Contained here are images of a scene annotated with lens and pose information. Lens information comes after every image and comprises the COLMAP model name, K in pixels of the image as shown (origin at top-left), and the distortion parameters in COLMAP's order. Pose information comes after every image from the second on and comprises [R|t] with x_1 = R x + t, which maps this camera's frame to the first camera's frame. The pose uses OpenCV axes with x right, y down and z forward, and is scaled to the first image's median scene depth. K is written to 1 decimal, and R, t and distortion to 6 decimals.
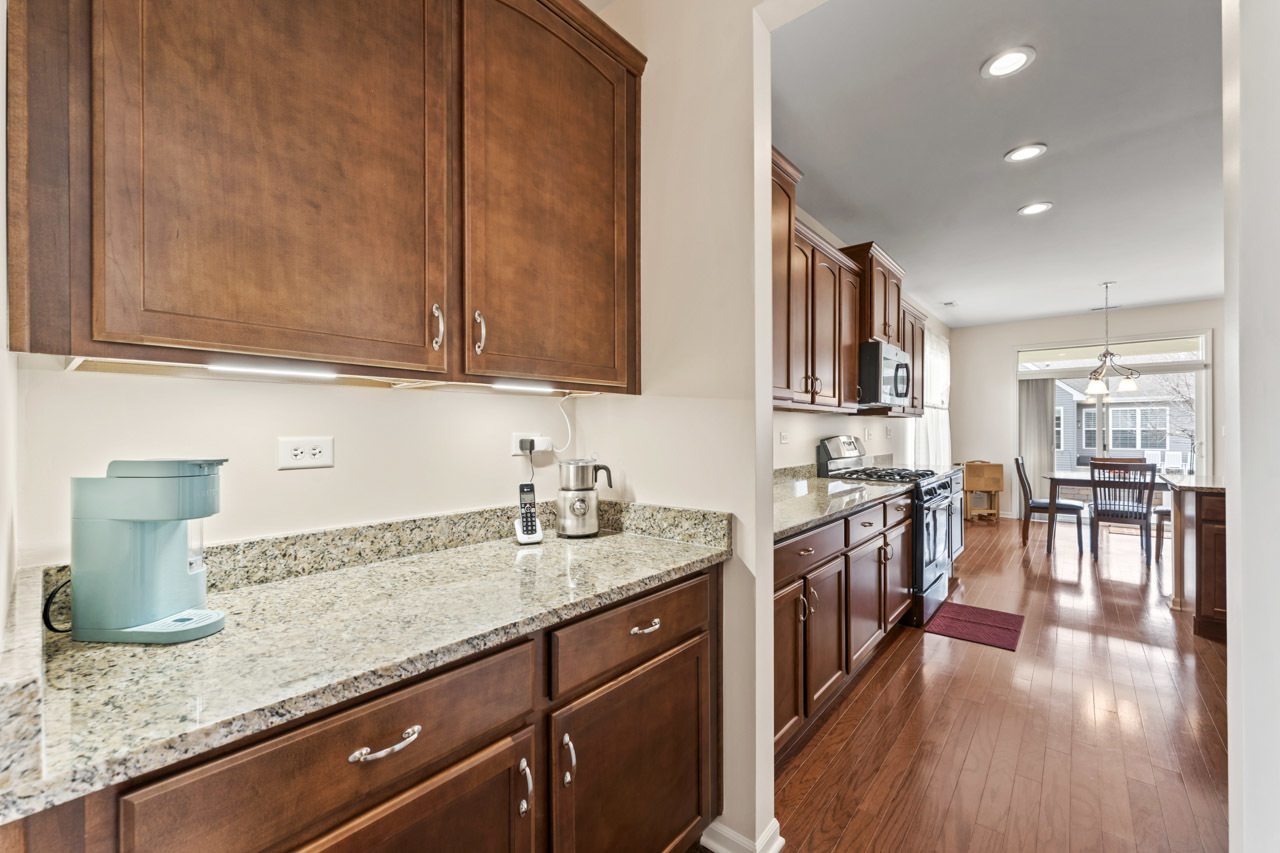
lens RADIAL K [[514.9, 0, 638.7], [0, 514.9, 433.1], [0, 0, 1]] dist [0.000732, -0.000943]
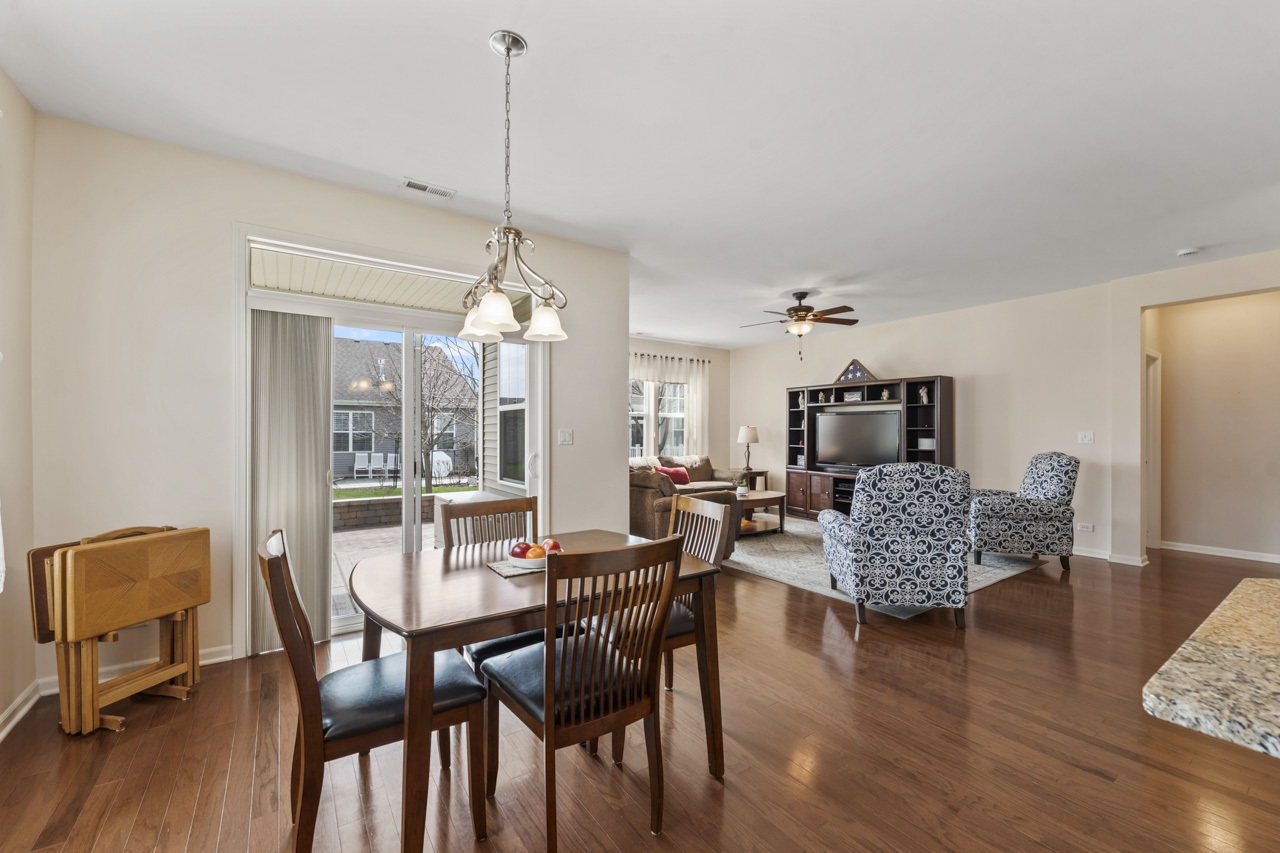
lens RADIAL K [[514.9, 0, 638.5], [0, 514.9, 433.1], [0, 0, 1]] dist [0.000732, -0.000943]
pose [[0.255822, 0.000395, 0.966724, 0.625061], [0.004289, 0.999990, -0.001543, -0.007766], [-0.966714, 0.004541, 0.255818, 0.883982]]
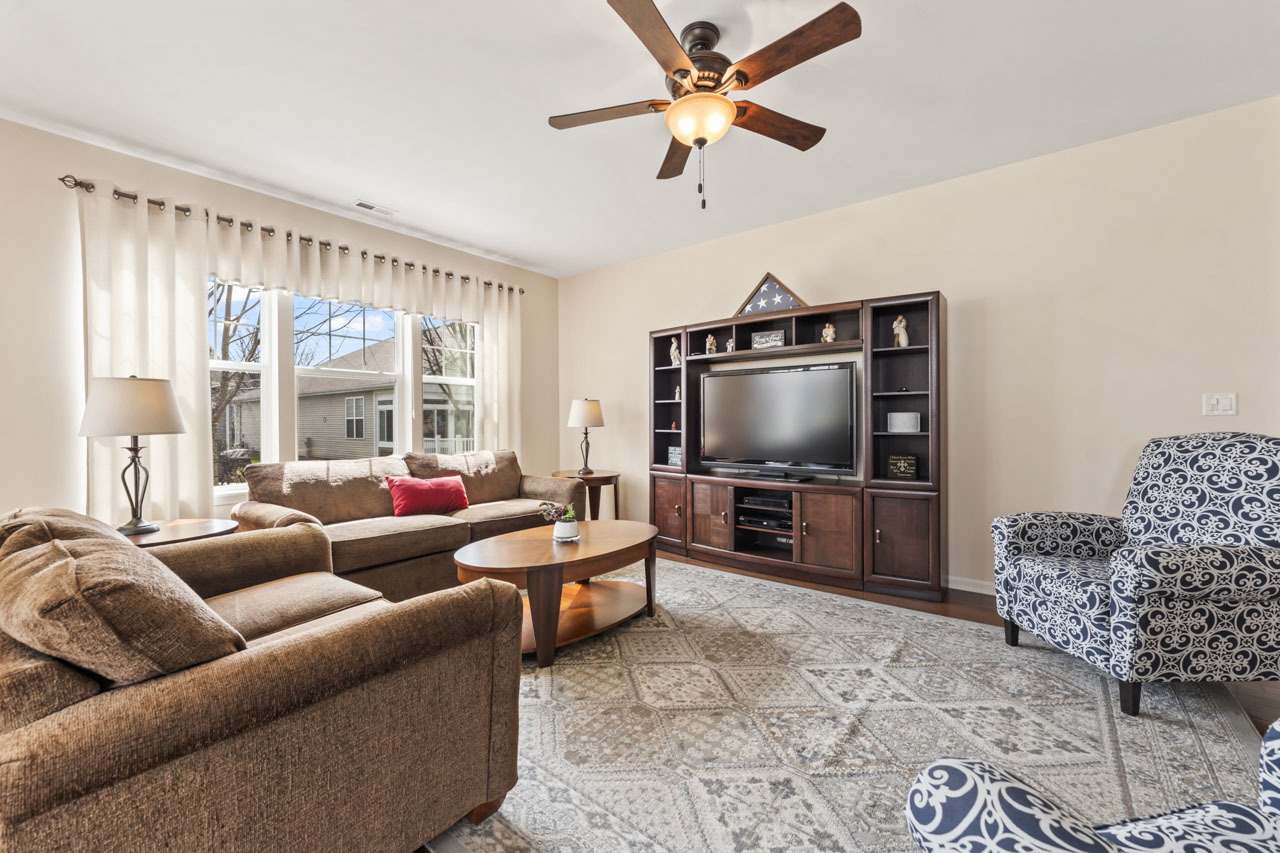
lens RADIAL K [[514.9, 0, 638.3], [0, 514.9, 424.5], [0, 0, 1]] dist [0.000732, -0.000943]
pose [[-0.029499, -0.002430, 0.999562, 1.367631], [0.012275, 0.999921, 0.002793, 0.016571], [-0.999489, 0.012352, -0.029467, 0.897575]]
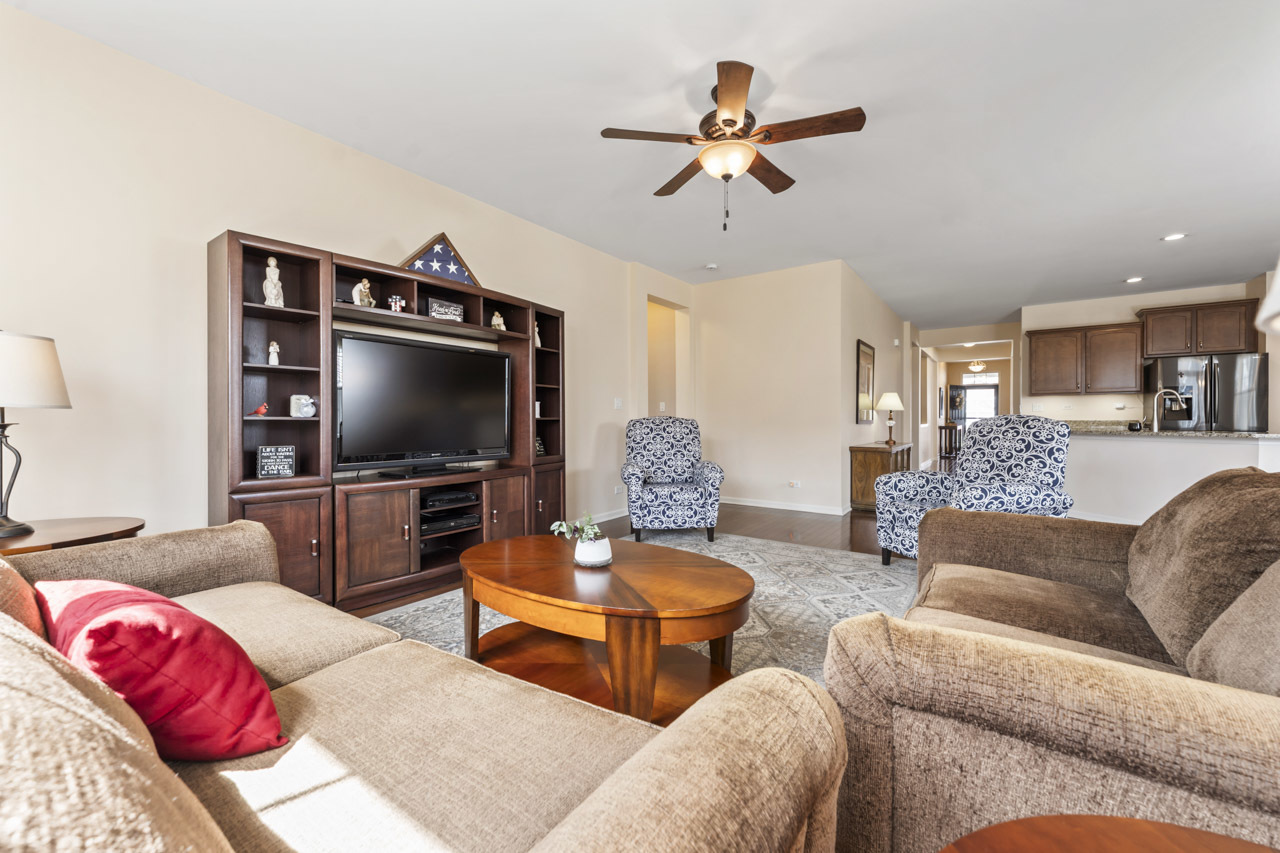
lens RADIAL K [[514.9, 0, 638.8], [0, 514.9, 423.1], [0, 0, 1]] dist [0.000732, -0.000943]
pose [[-0.996307, 0.006125, -0.085643, 1.952138], [0.004920, 0.999886, 0.014275, 0.030516], [0.085721, 0.013801, -0.996224, 1.371329]]
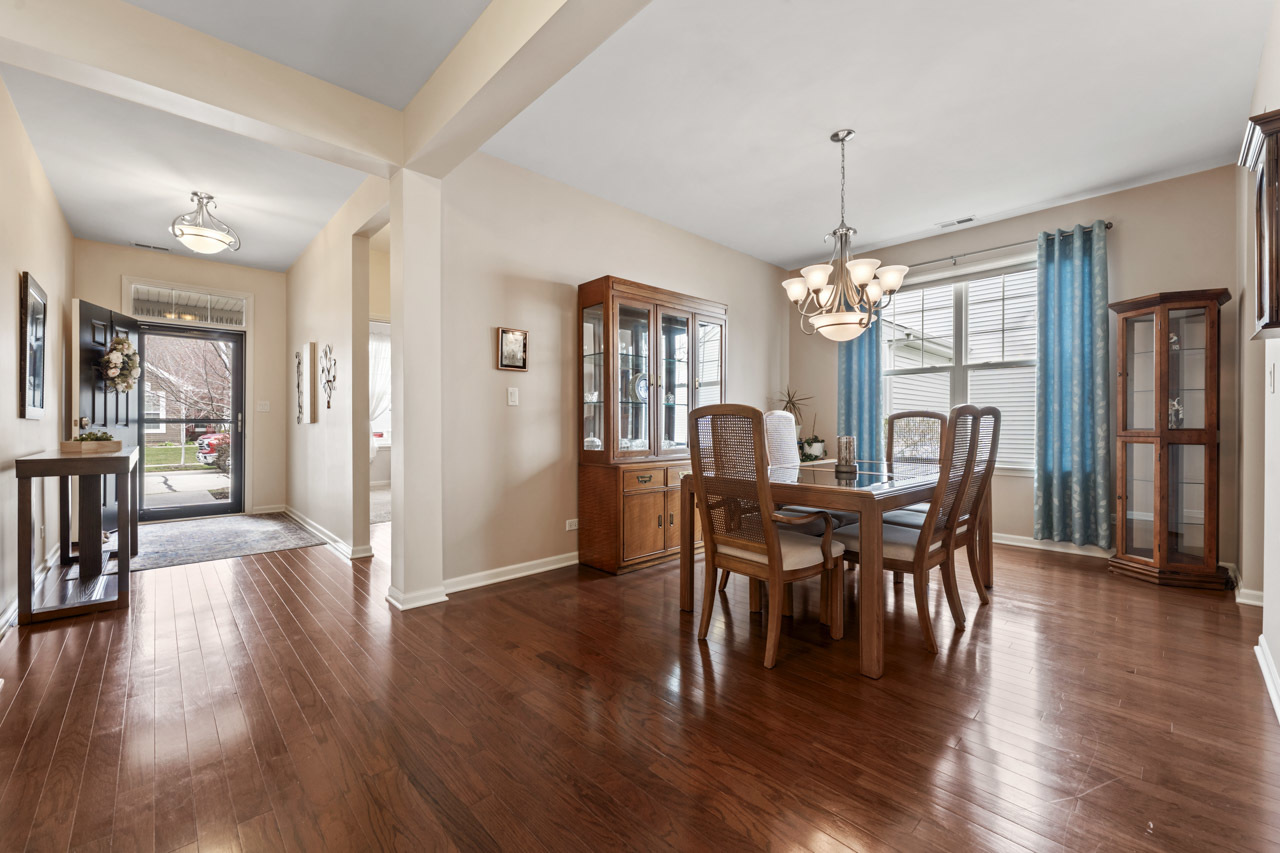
lens RADIAL K [[514.9, 0, 644.2], [0, 514.9, 426.5], [0, 0, 1]] dist [0.000732, -0.000943]
pose [[-0.110146, 0.012039, -0.993843, 0.552103], [-0.005539, 0.999904, 0.012727, 0.048553], [0.993900, 0.006906, -0.110068, -0.555960]]
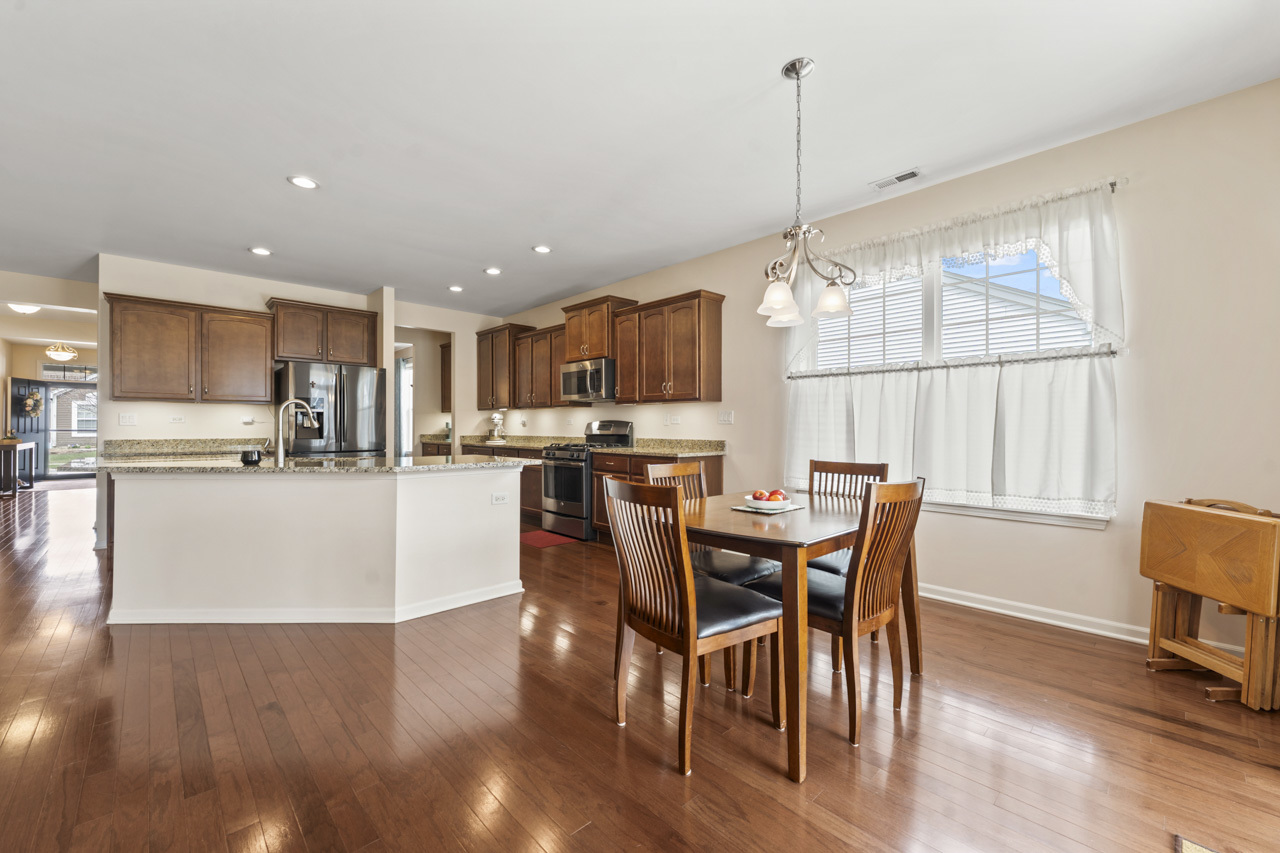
lens RADIAL K [[514.9, 0, 638.0], [0, 514.9, 425.2], [0, 0, 1]] dist [0.000732, -0.000943]
pose [[-0.110093, -0.001553, -0.993920, 1.477635], [-0.008087, 0.999967, -0.000667, 0.015242], [0.993888, 0.007964, -0.110102, 0.993242]]
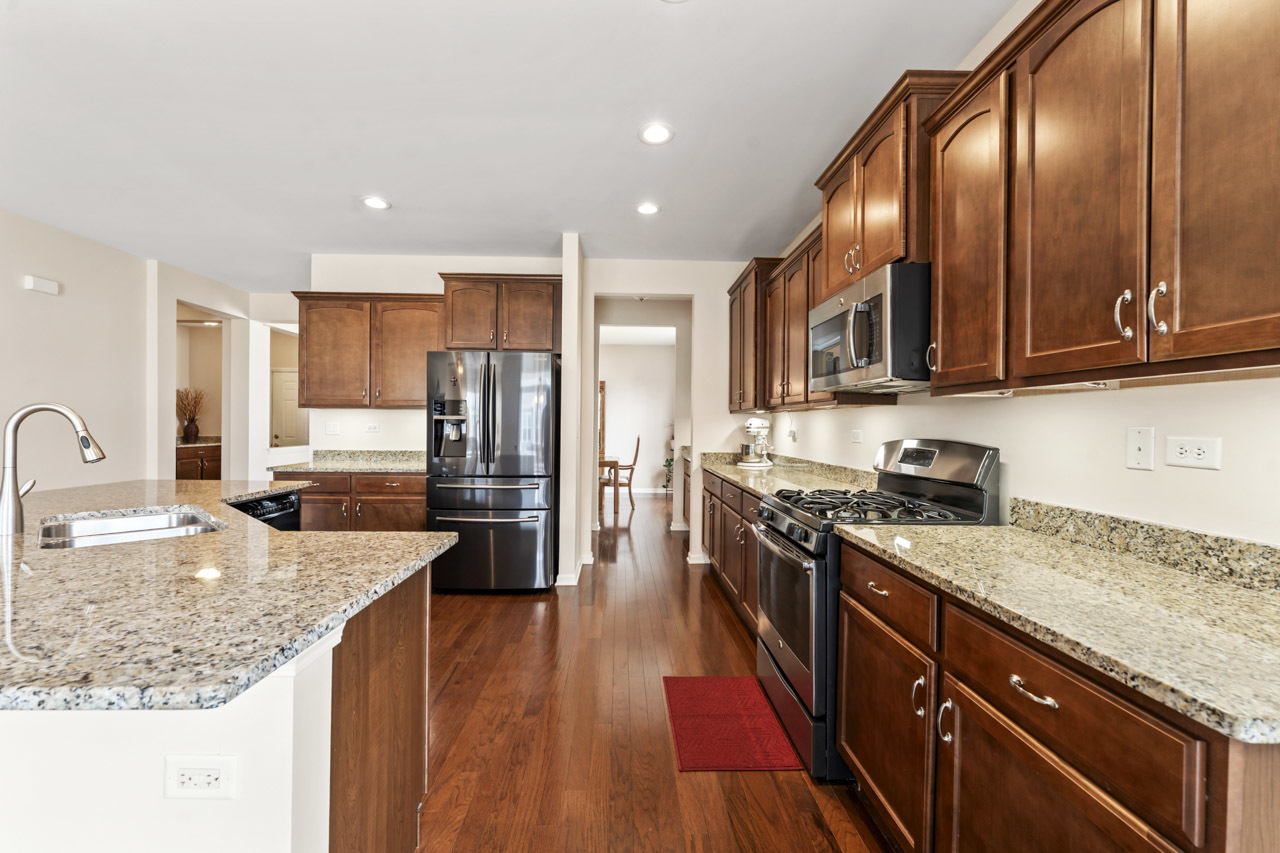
lens RADIAL K [[514.9, 0, 635.4], [0, 514.9, 429.7], [0, 0, 1]] dist [0.000732, -0.000943]
pose [[-0.743015, 0.000997, -0.669275, 0.803989], [-0.012891, 0.999792, 0.015801, -0.007870], [0.669151, 0.020368, -0.742847, 0.958419]]
